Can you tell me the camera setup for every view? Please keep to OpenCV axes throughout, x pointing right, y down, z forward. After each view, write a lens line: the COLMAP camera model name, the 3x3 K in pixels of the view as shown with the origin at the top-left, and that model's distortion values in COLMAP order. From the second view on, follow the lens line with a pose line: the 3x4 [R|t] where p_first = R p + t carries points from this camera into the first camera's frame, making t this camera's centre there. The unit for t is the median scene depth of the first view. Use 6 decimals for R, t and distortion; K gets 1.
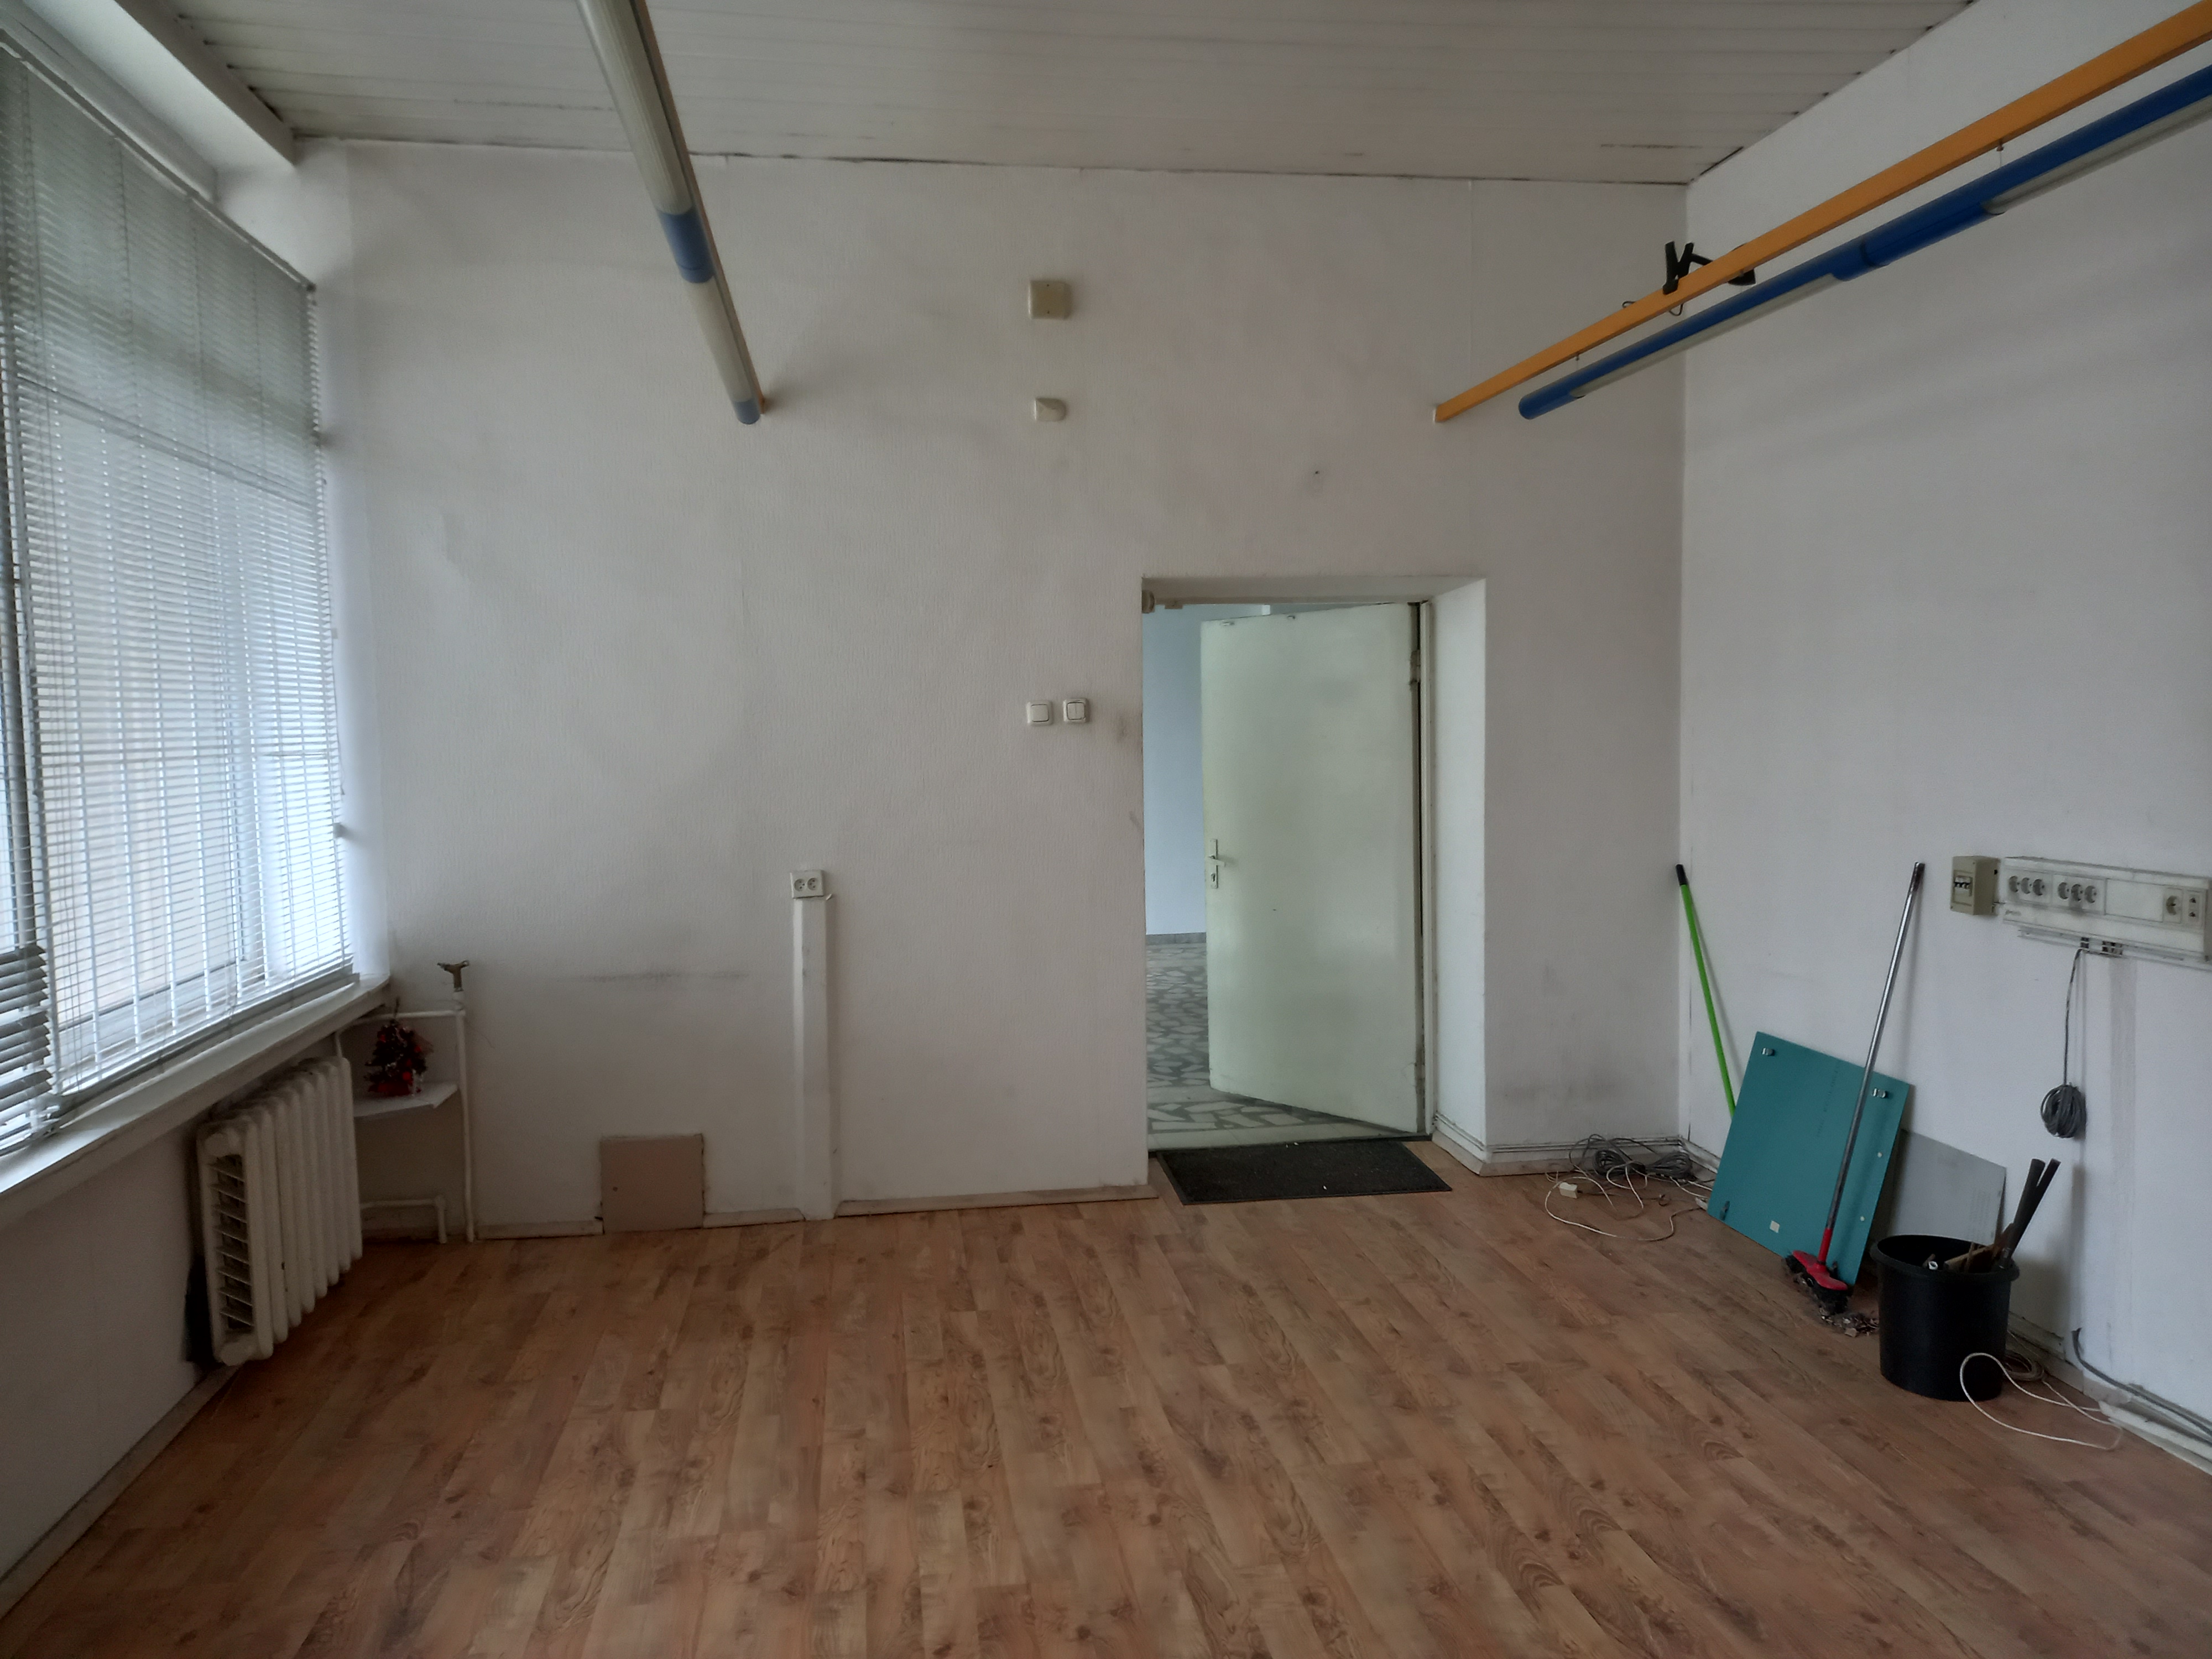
lens RADIAL K [[1623.7, 0, 1103.1], [0, 1623.7, 795.6], [0, 0, 1]] dist [0.051891, -0.054576]
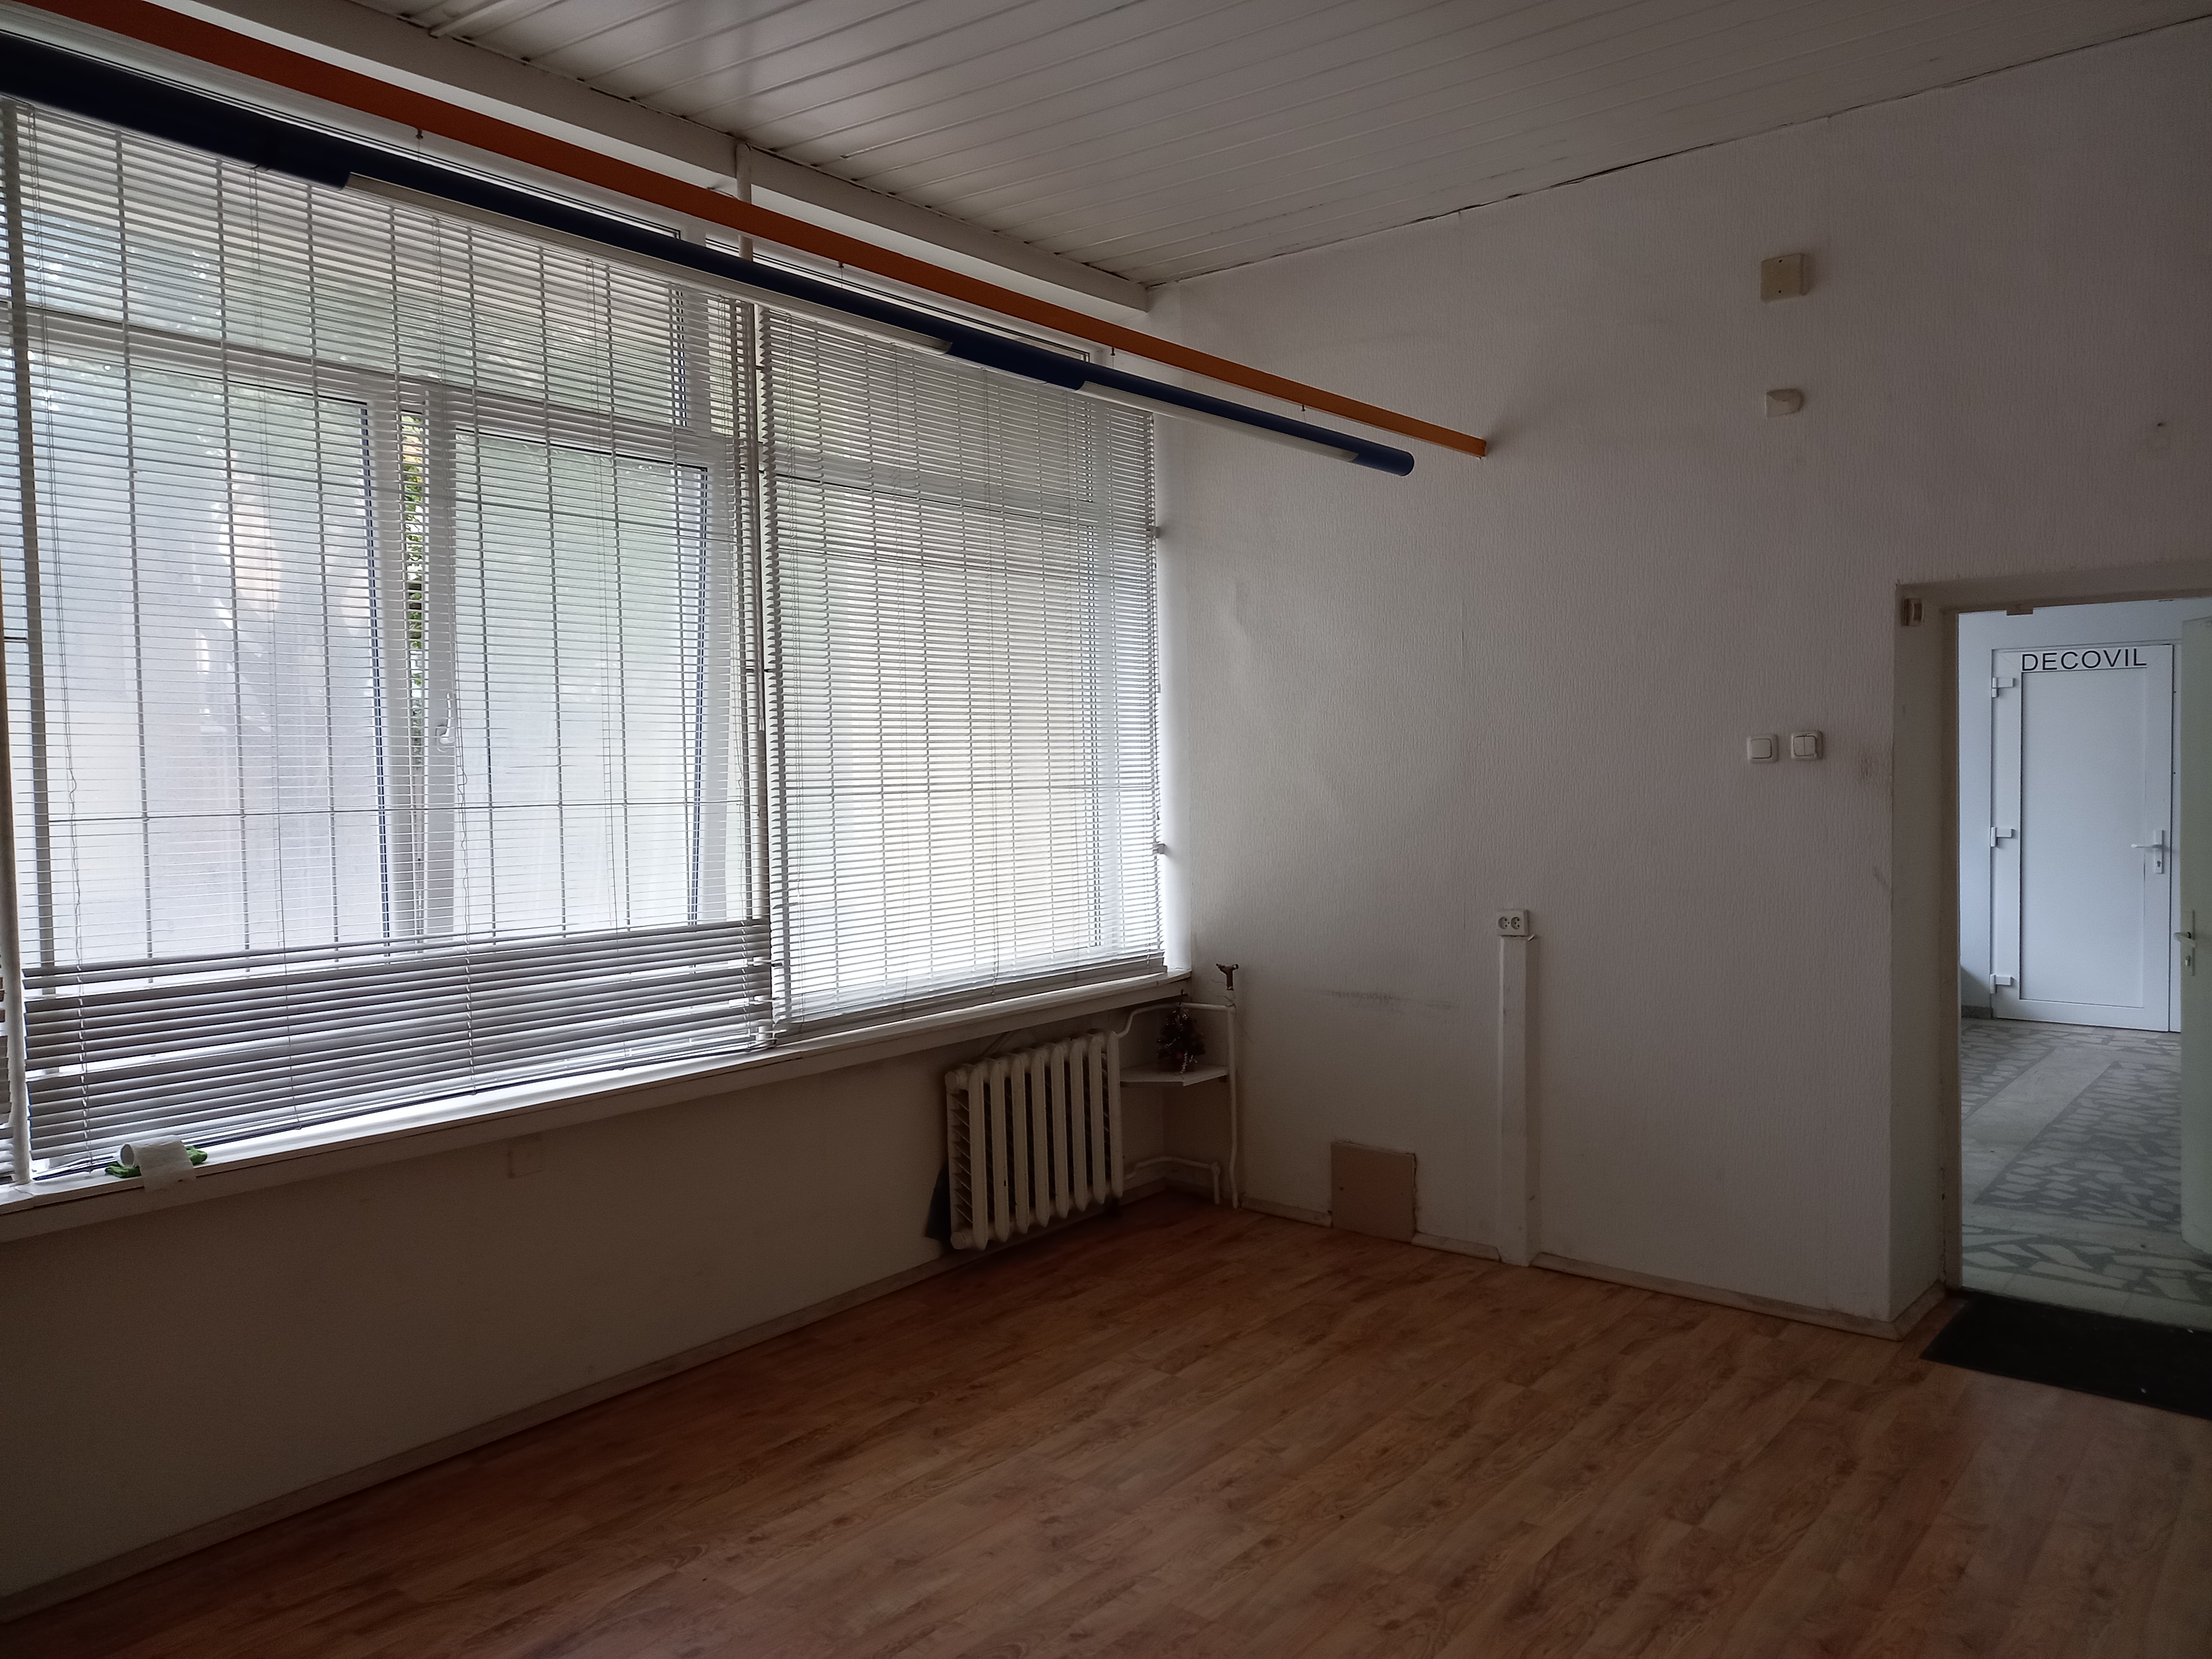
lens RADIAL K [[1614.1, 0, 1106.0], [0, 1614.1, 829.5], [0, 0, 1]] dist [0.060062, -0.049189]
pose [[0.673960, 0.037315, -0.737824, 0.428635], [-0.029324, 0.999288, 0.023753, -0.020654], [0.738185, 0.005628, 0.674575, 0.179907]]
